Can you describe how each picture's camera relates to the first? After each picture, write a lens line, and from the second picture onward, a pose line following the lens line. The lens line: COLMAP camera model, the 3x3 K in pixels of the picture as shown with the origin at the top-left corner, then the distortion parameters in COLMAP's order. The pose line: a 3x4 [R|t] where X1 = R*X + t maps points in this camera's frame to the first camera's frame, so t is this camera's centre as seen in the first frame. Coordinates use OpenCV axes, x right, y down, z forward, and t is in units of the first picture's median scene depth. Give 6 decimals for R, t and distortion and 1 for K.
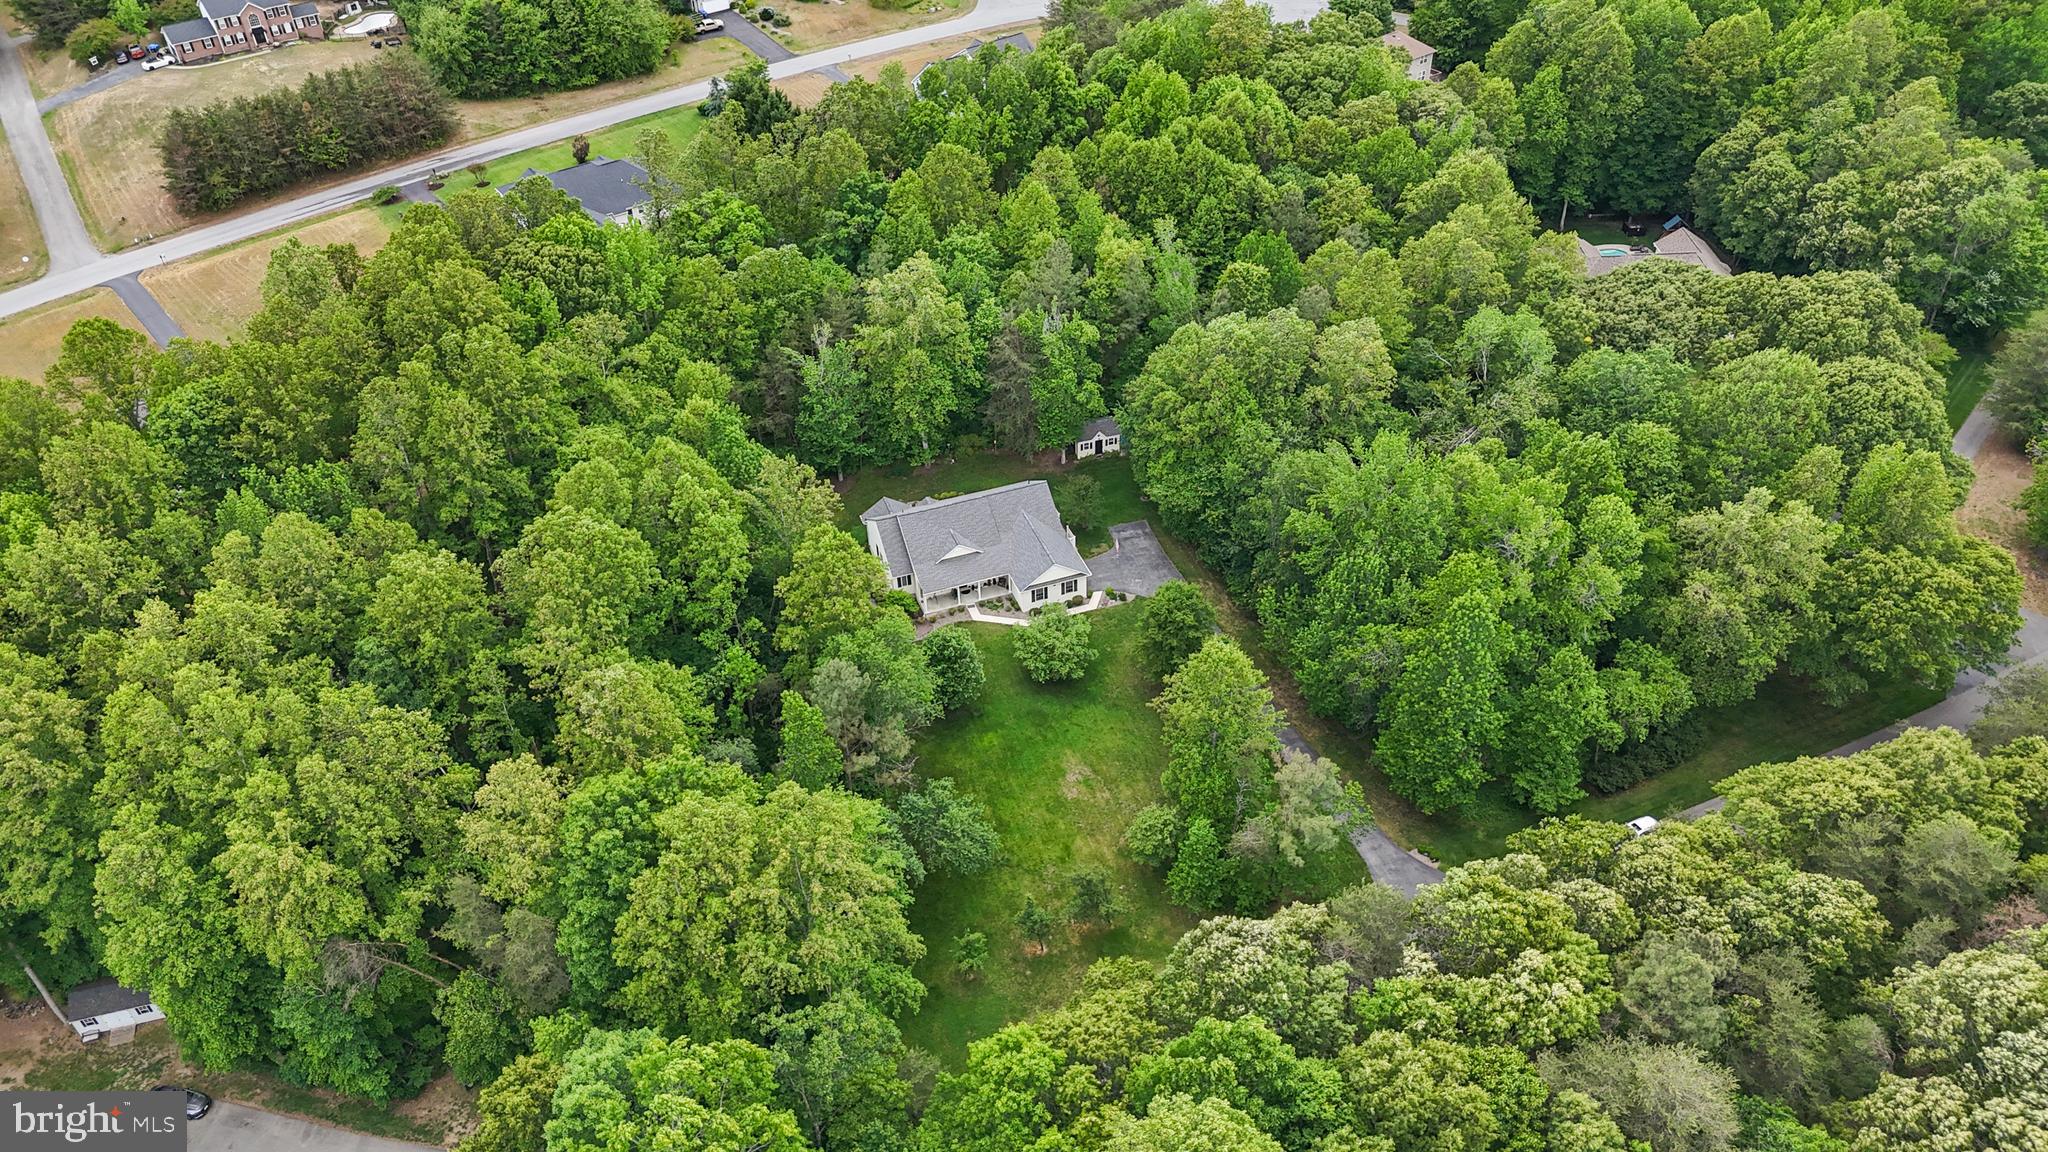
lens RADIAL K [[1565.2, 0, 1031.0], [0, 1565.2, 565.2], [0, 0, 1]] dist [0.121130, -0.203261]
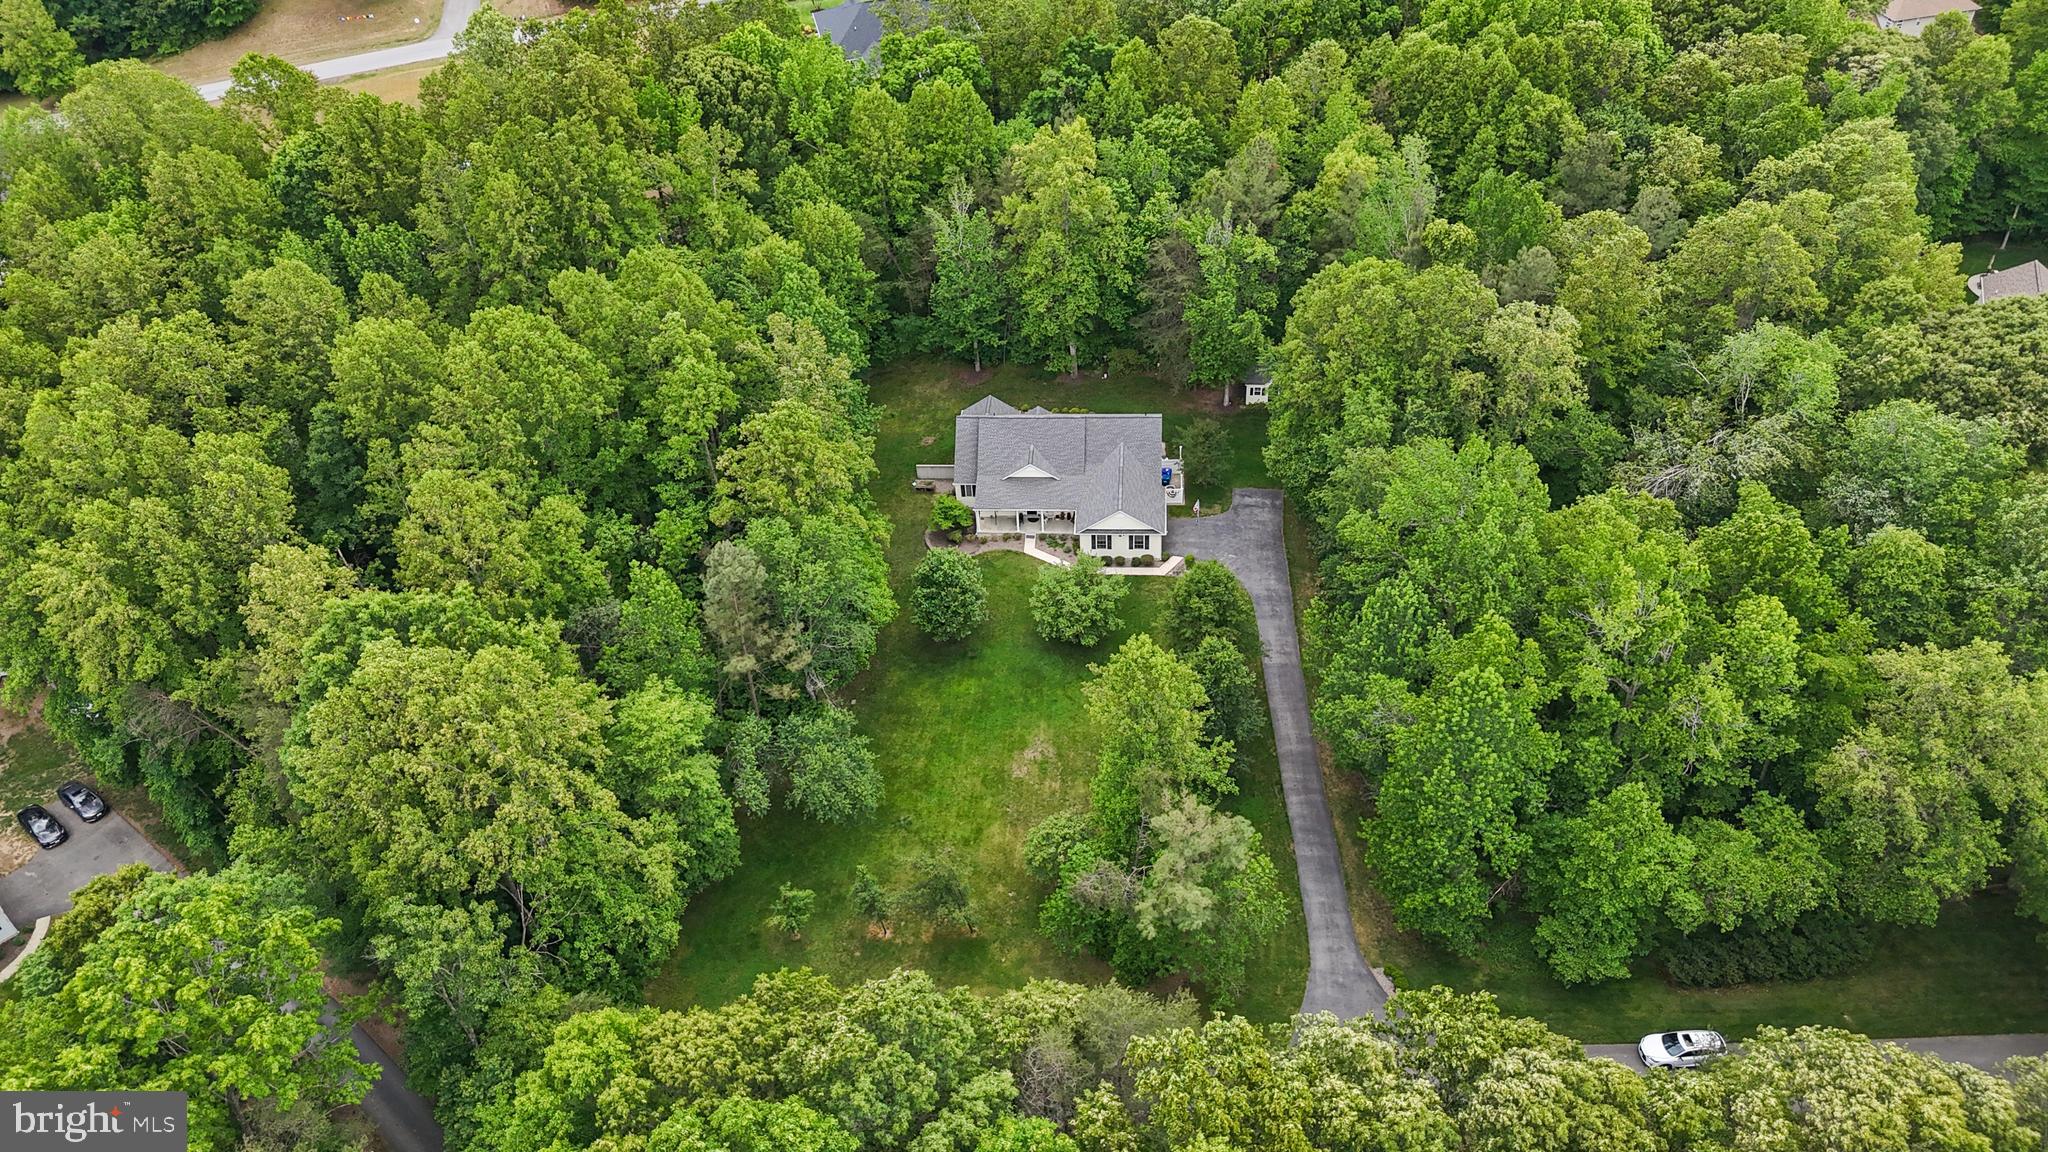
lens RADIAL K [[1548.3, 0, 1024.0], [0, 1548.3, 576.0], [0, 0, 1]] dist [0.084259, -0.072233]
pose [[0.912653, 0.252070, -0.321754, 0.275000], [-0.233153, 0.967618, 0.096721, -0.039848], [0.335715, -0.013255, 0.941870, 0.211724]]
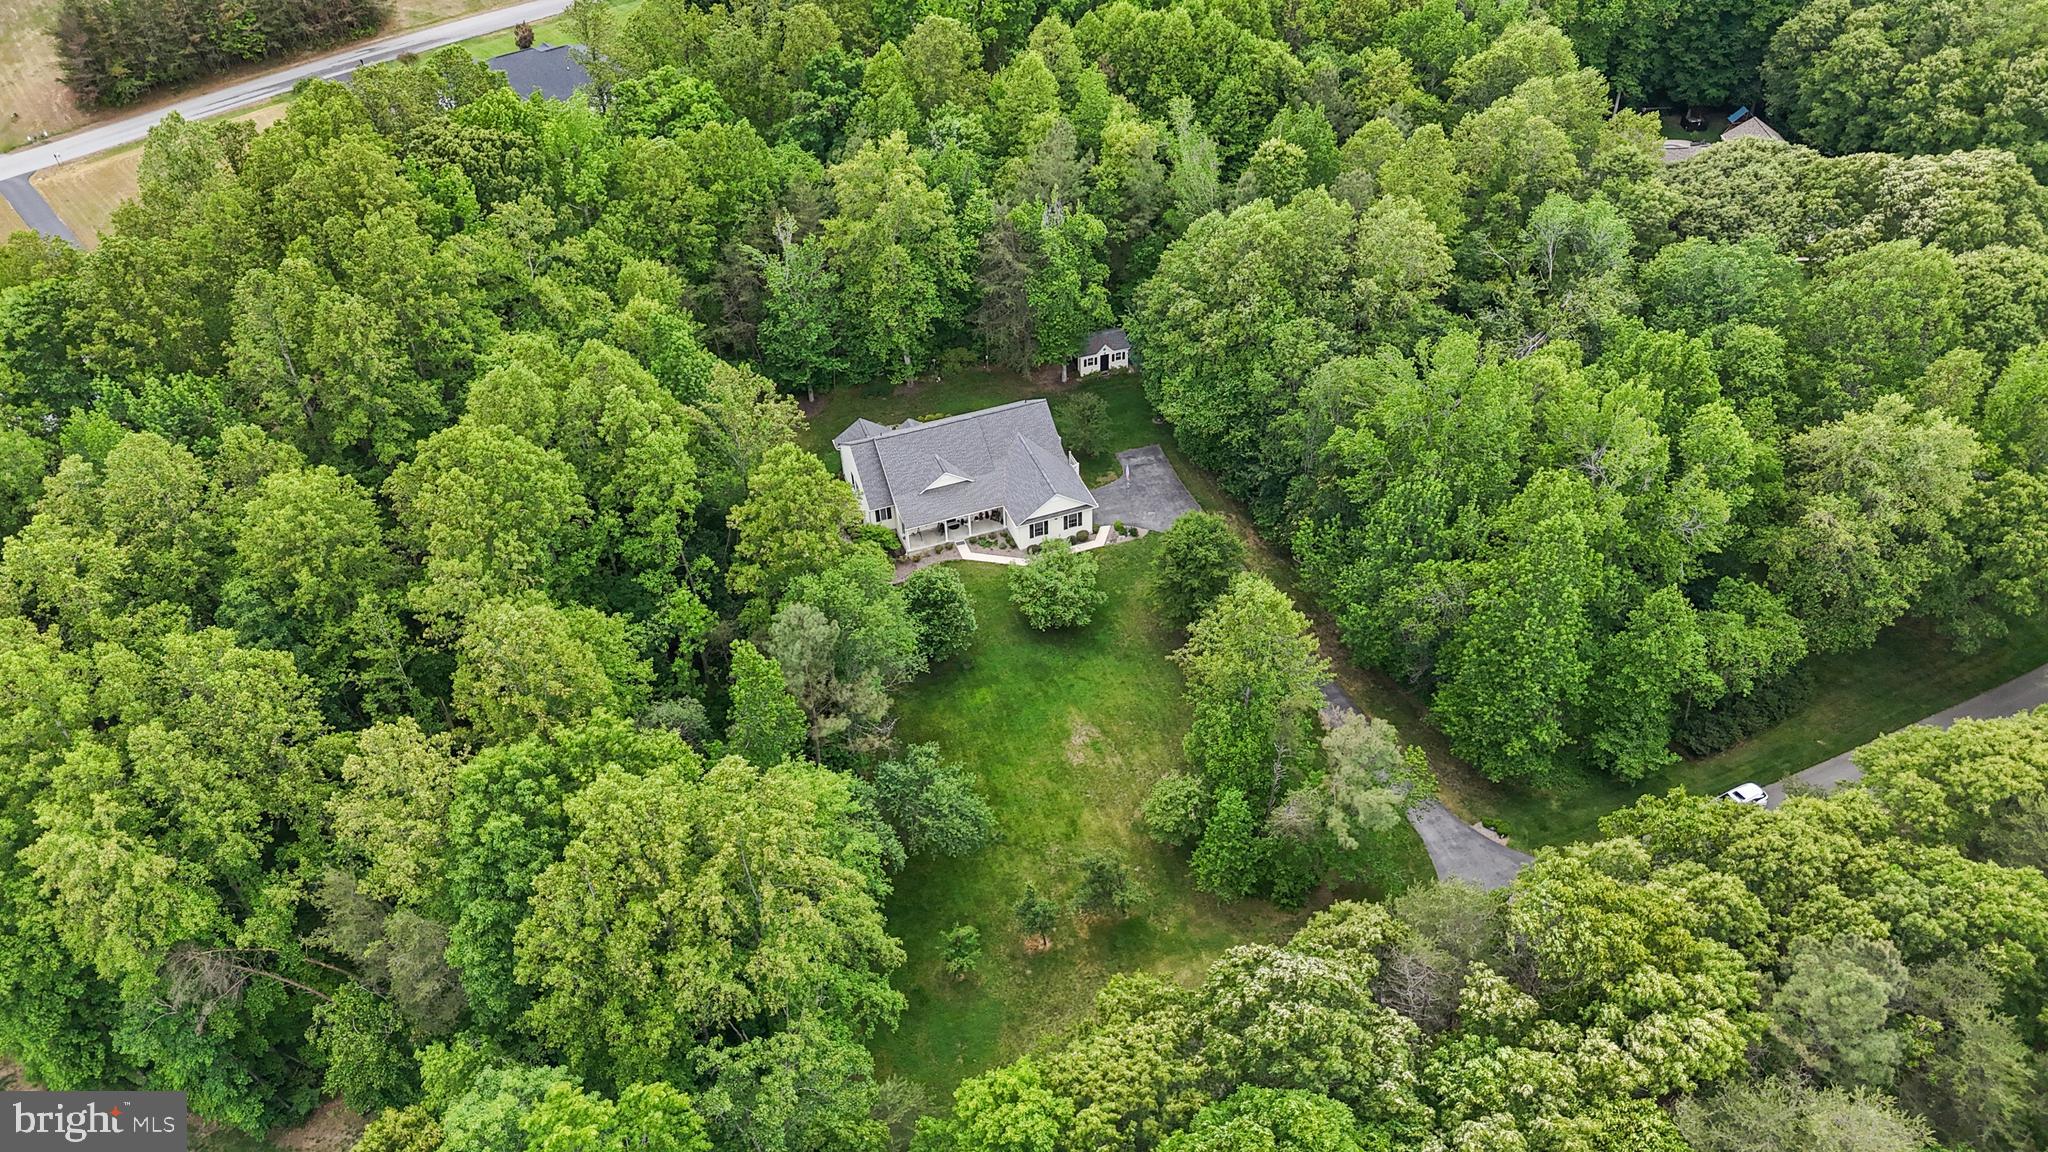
lens RADIAL K [[1548.3, 0, 1024.0], [0, 1548.3, 576.0], [0, 0, 1]] dist [0.084259, -0.072233]
pose [[0.999995, -0.003309, 0.000057, -0.003284], [0.003303, 0.999054, 0.043355, 0.008301], [-0.000200, -0.043355, 0.999060, 0.155002]]
